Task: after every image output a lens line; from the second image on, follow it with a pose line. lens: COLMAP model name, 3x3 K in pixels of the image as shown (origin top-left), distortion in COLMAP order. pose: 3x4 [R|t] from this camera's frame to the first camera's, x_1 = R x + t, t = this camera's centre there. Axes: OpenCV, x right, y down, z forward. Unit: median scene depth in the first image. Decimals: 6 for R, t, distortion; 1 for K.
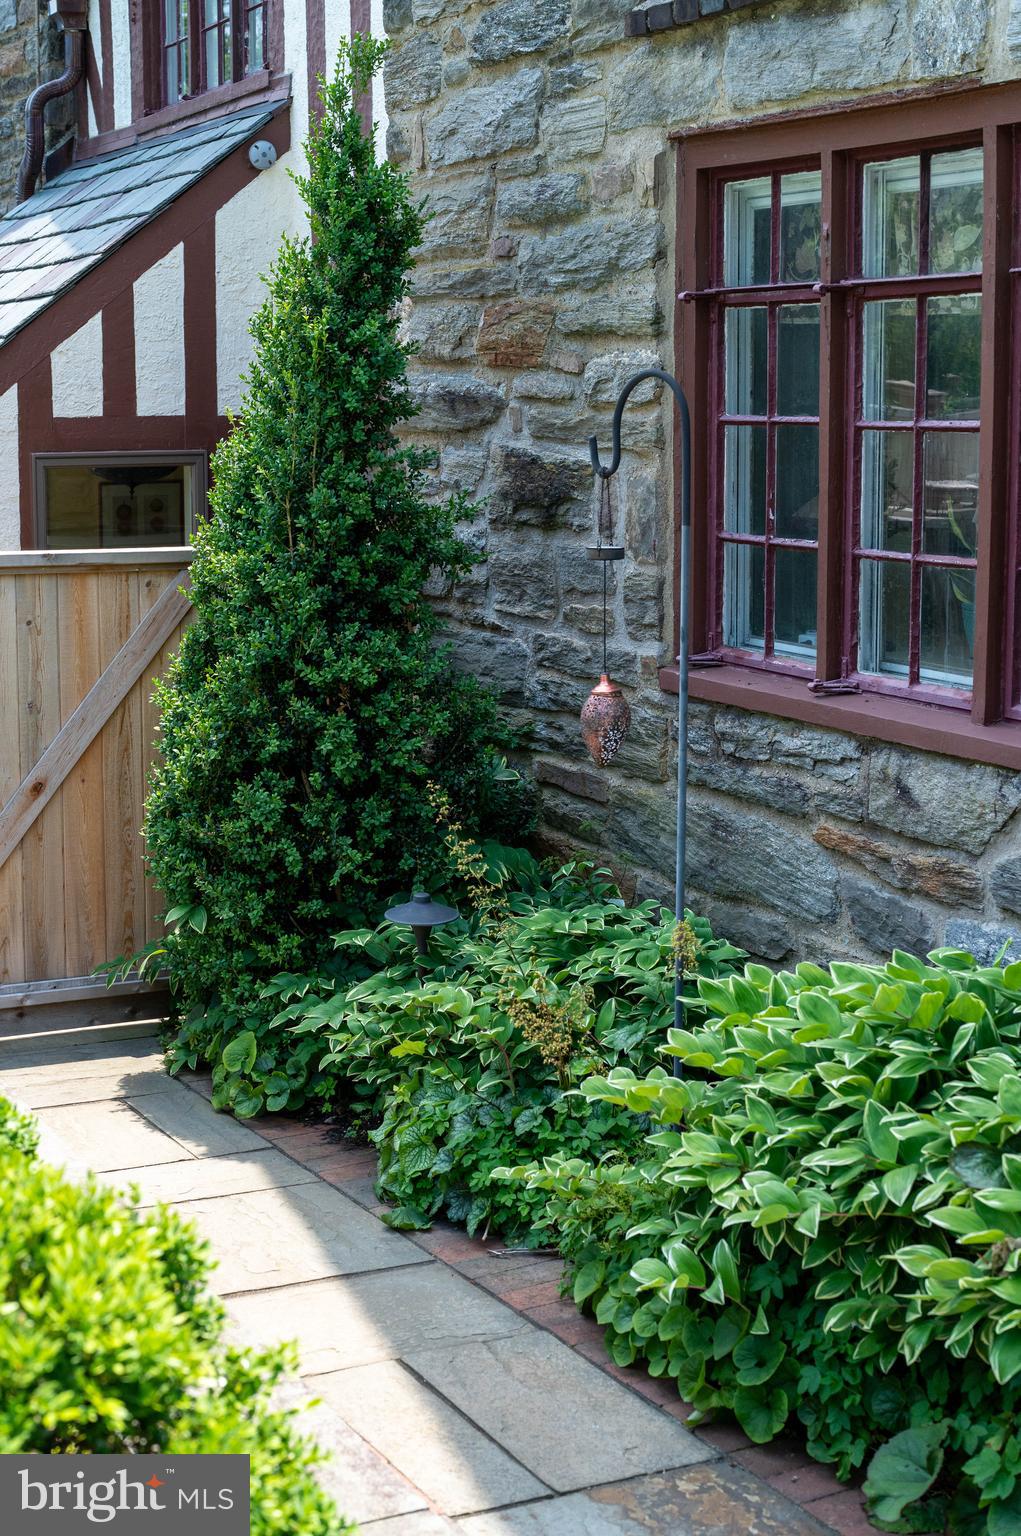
lens RADIAL K [[2206.3, 0, 511.1], [0, 2206.3, 753.6], [0, 0, 1]] dist [-0.107586, 0.000000]
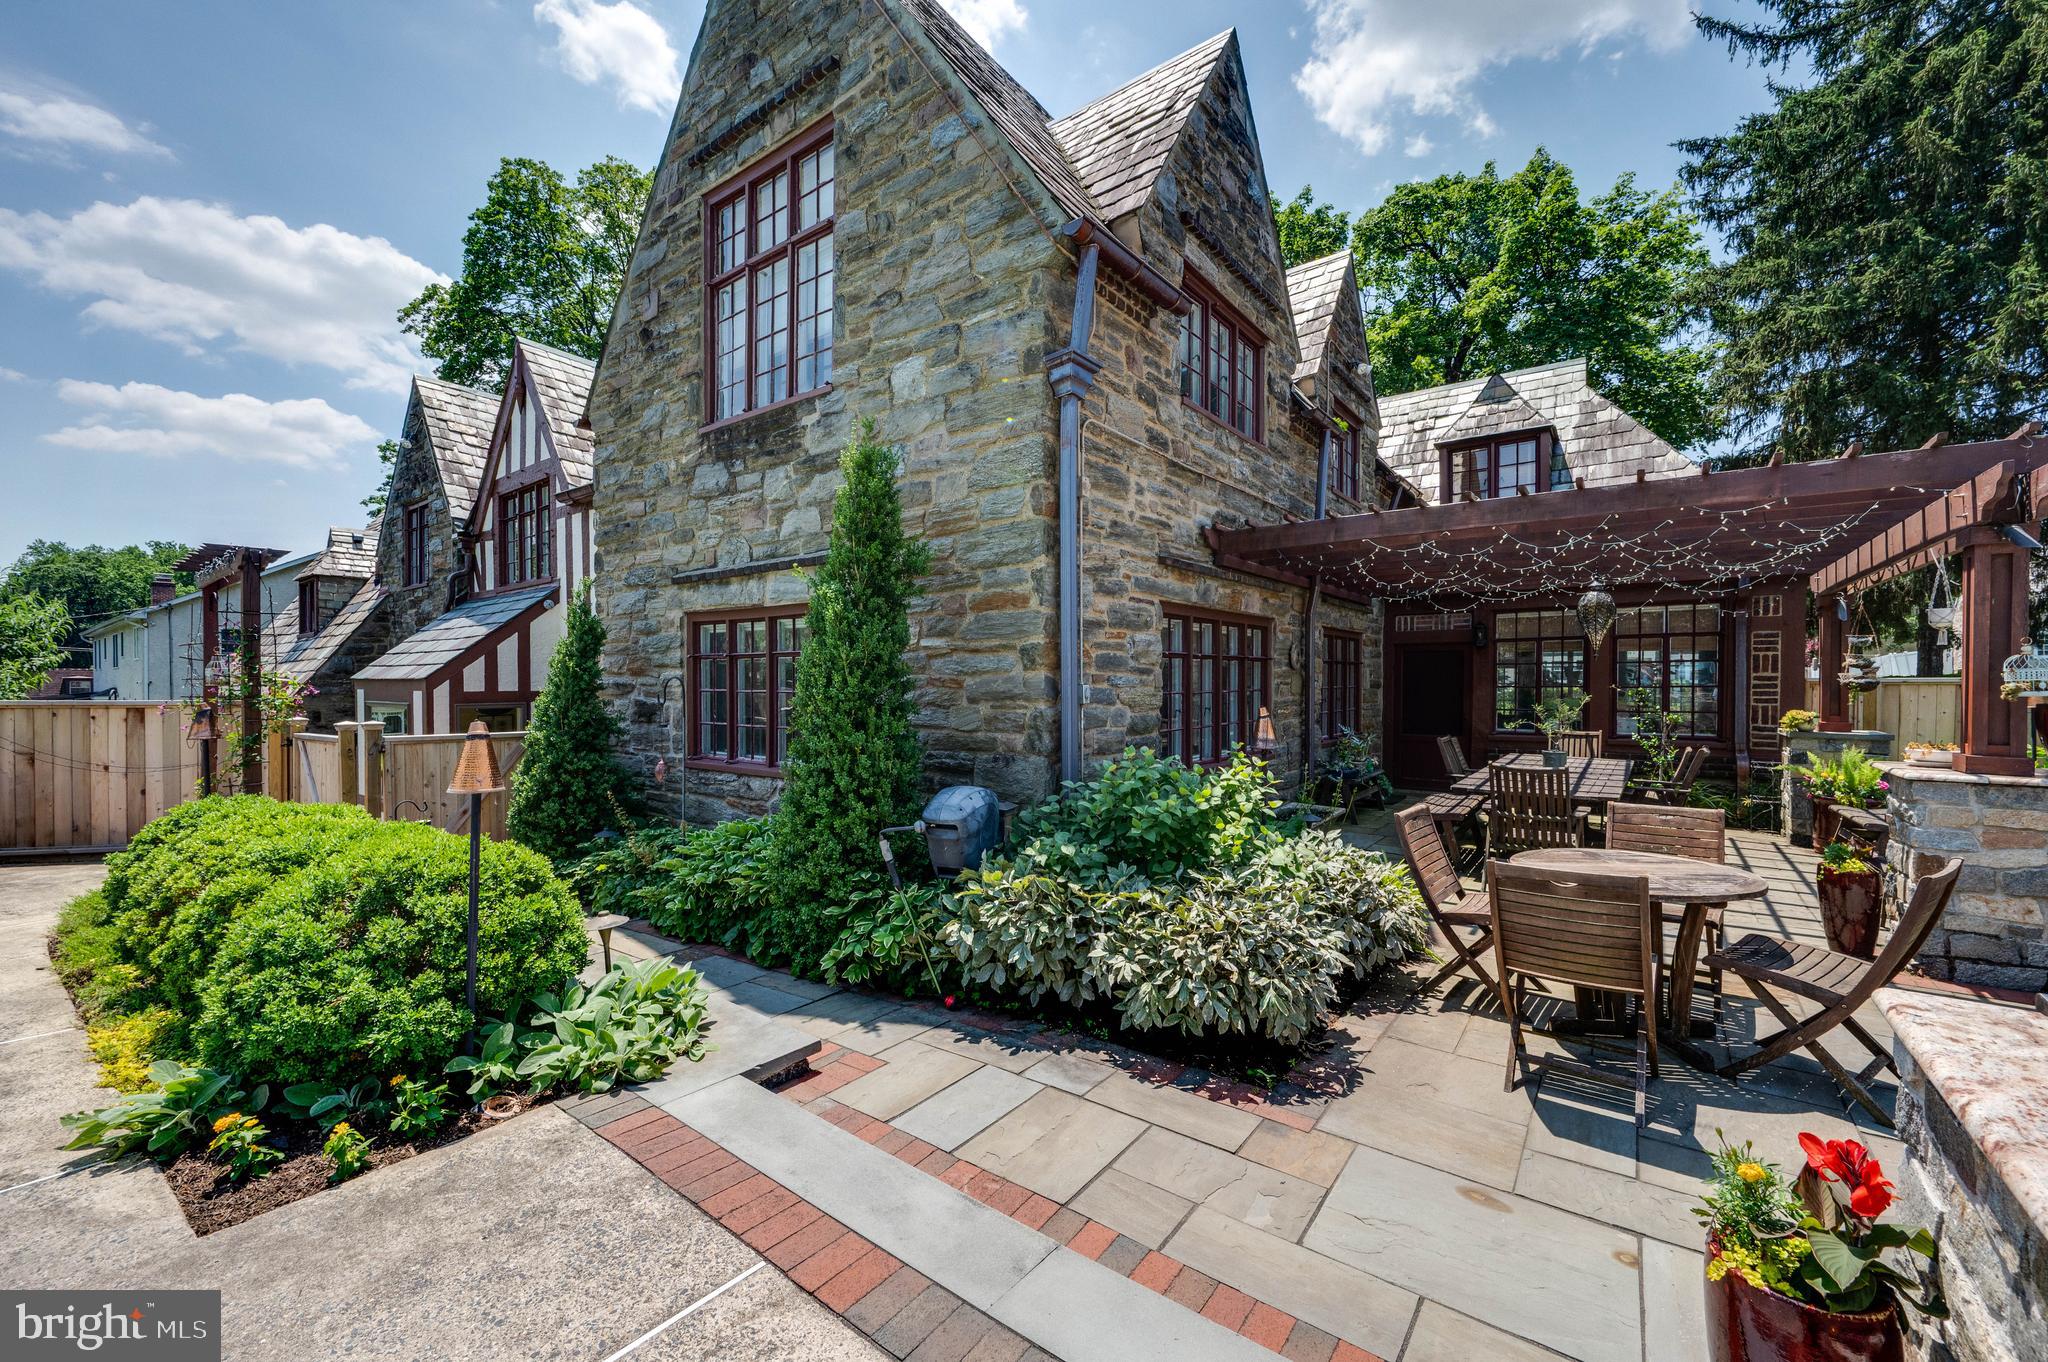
lens RADIAL K [[800.3, 0, 1039.1], [0, 800.3, 693.4], [0, 0, 1]] dist [-0.004807, 0.000510]
pose [[0.901564, -0.007914, 0.432574, 0.027346], [0.072249, 0.988547, -0.132495, 0.063654], [-0.426571, 0.150706, 0.891810, -0.384599]]
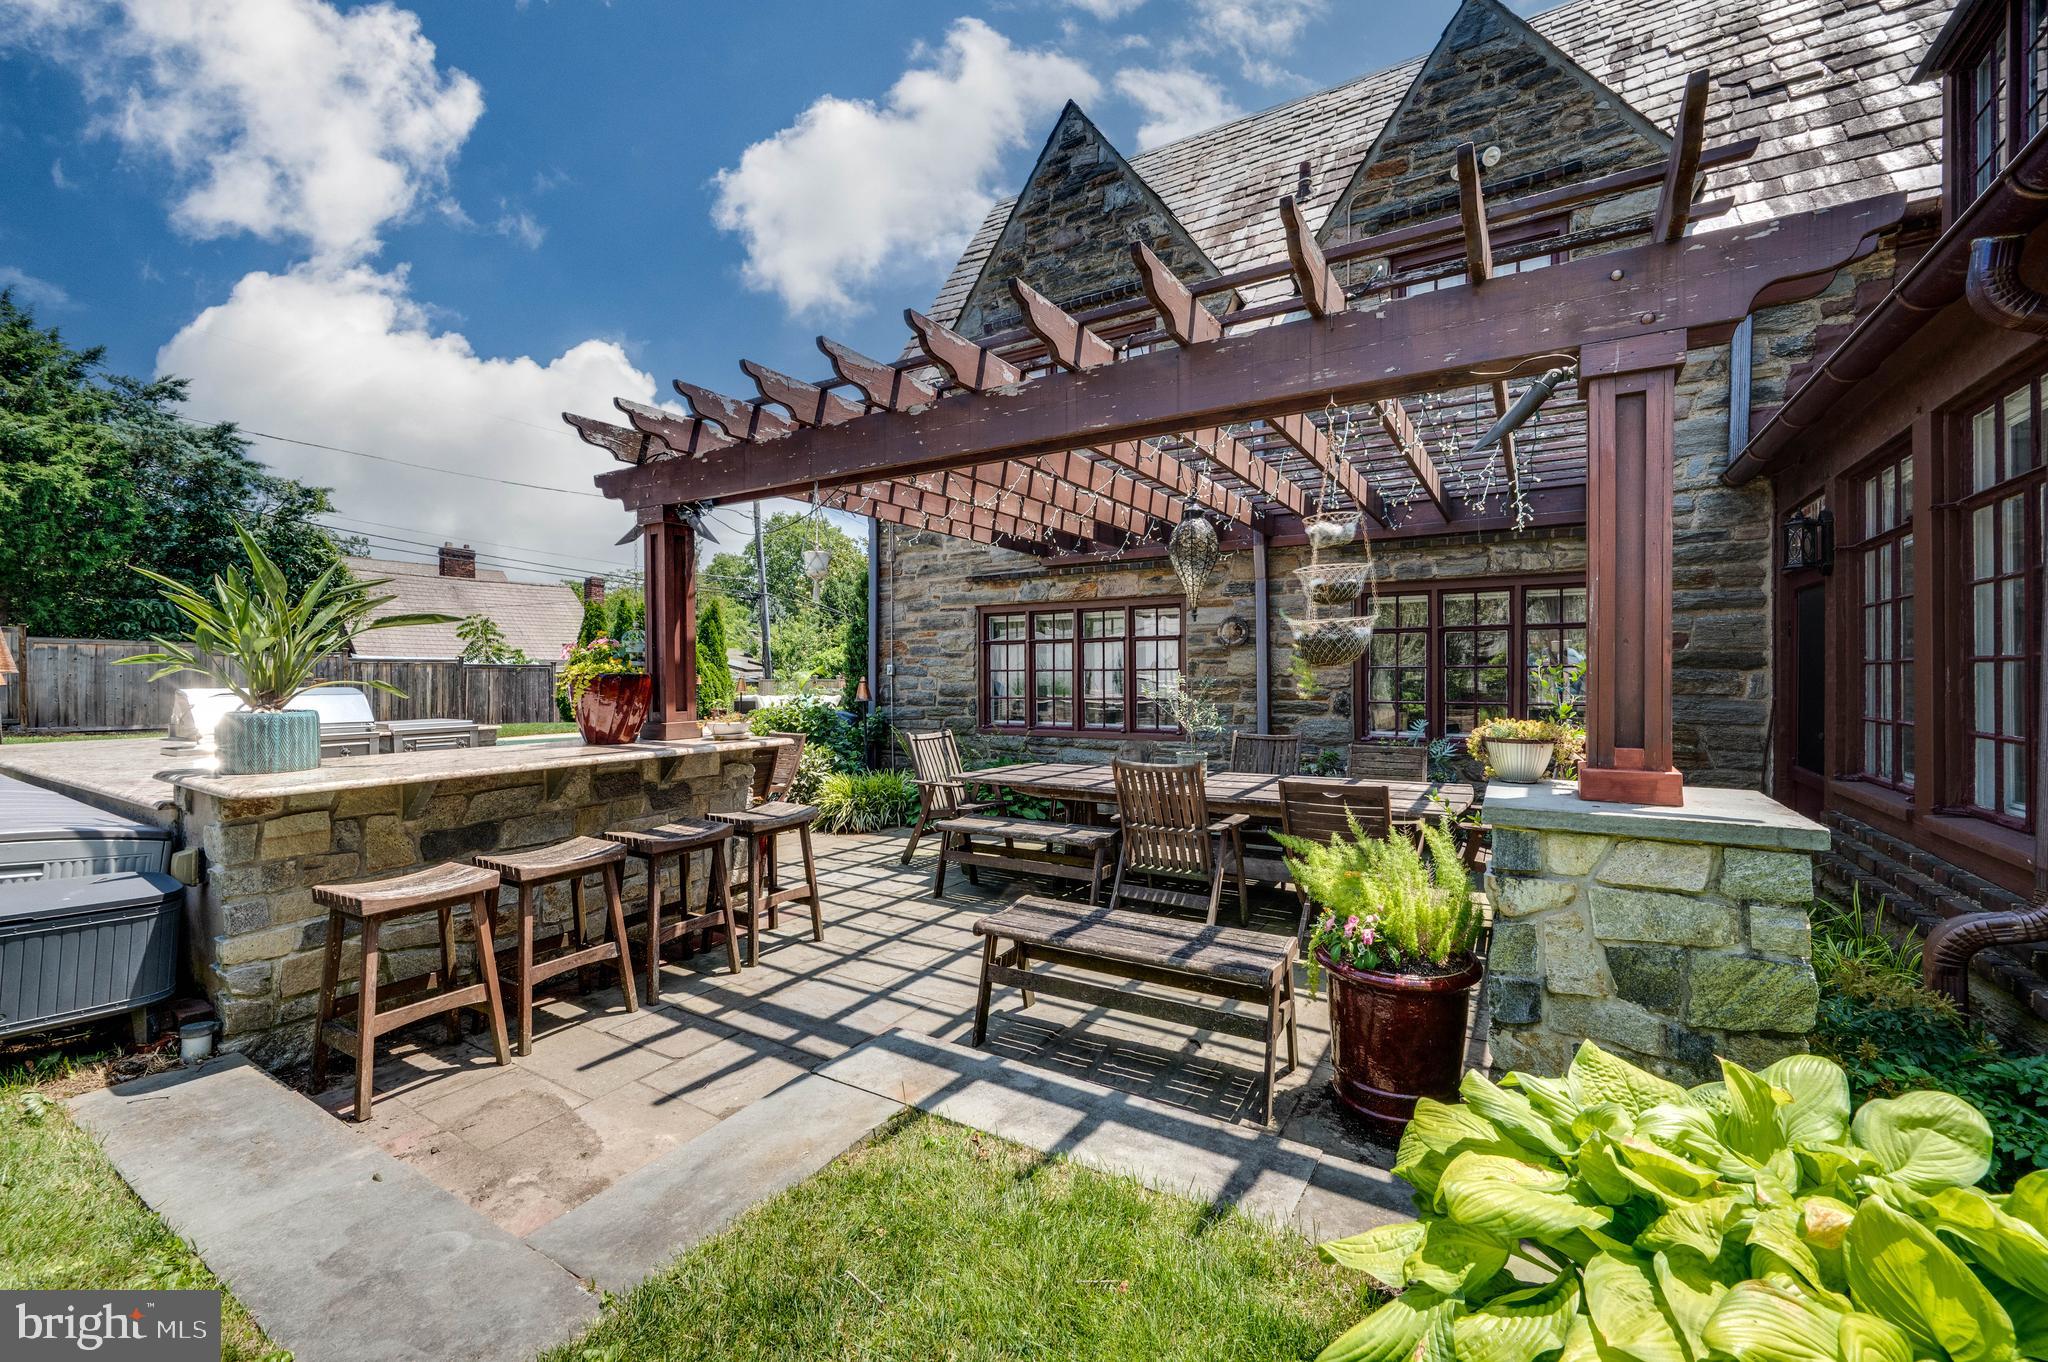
lens RADIAL K [[800.3, 0, 1016.9], [0, 800.3, 680.7], [0, 0, 1]] dist [-0.004807, 0.000510]
pose [[0.513550, 0.006879, -0.858032, 1.947634], [-0.137205, 0.987760, -0.074201, 0.056297], [0.847019, 0.155832, 0.508207, -0.214732]]
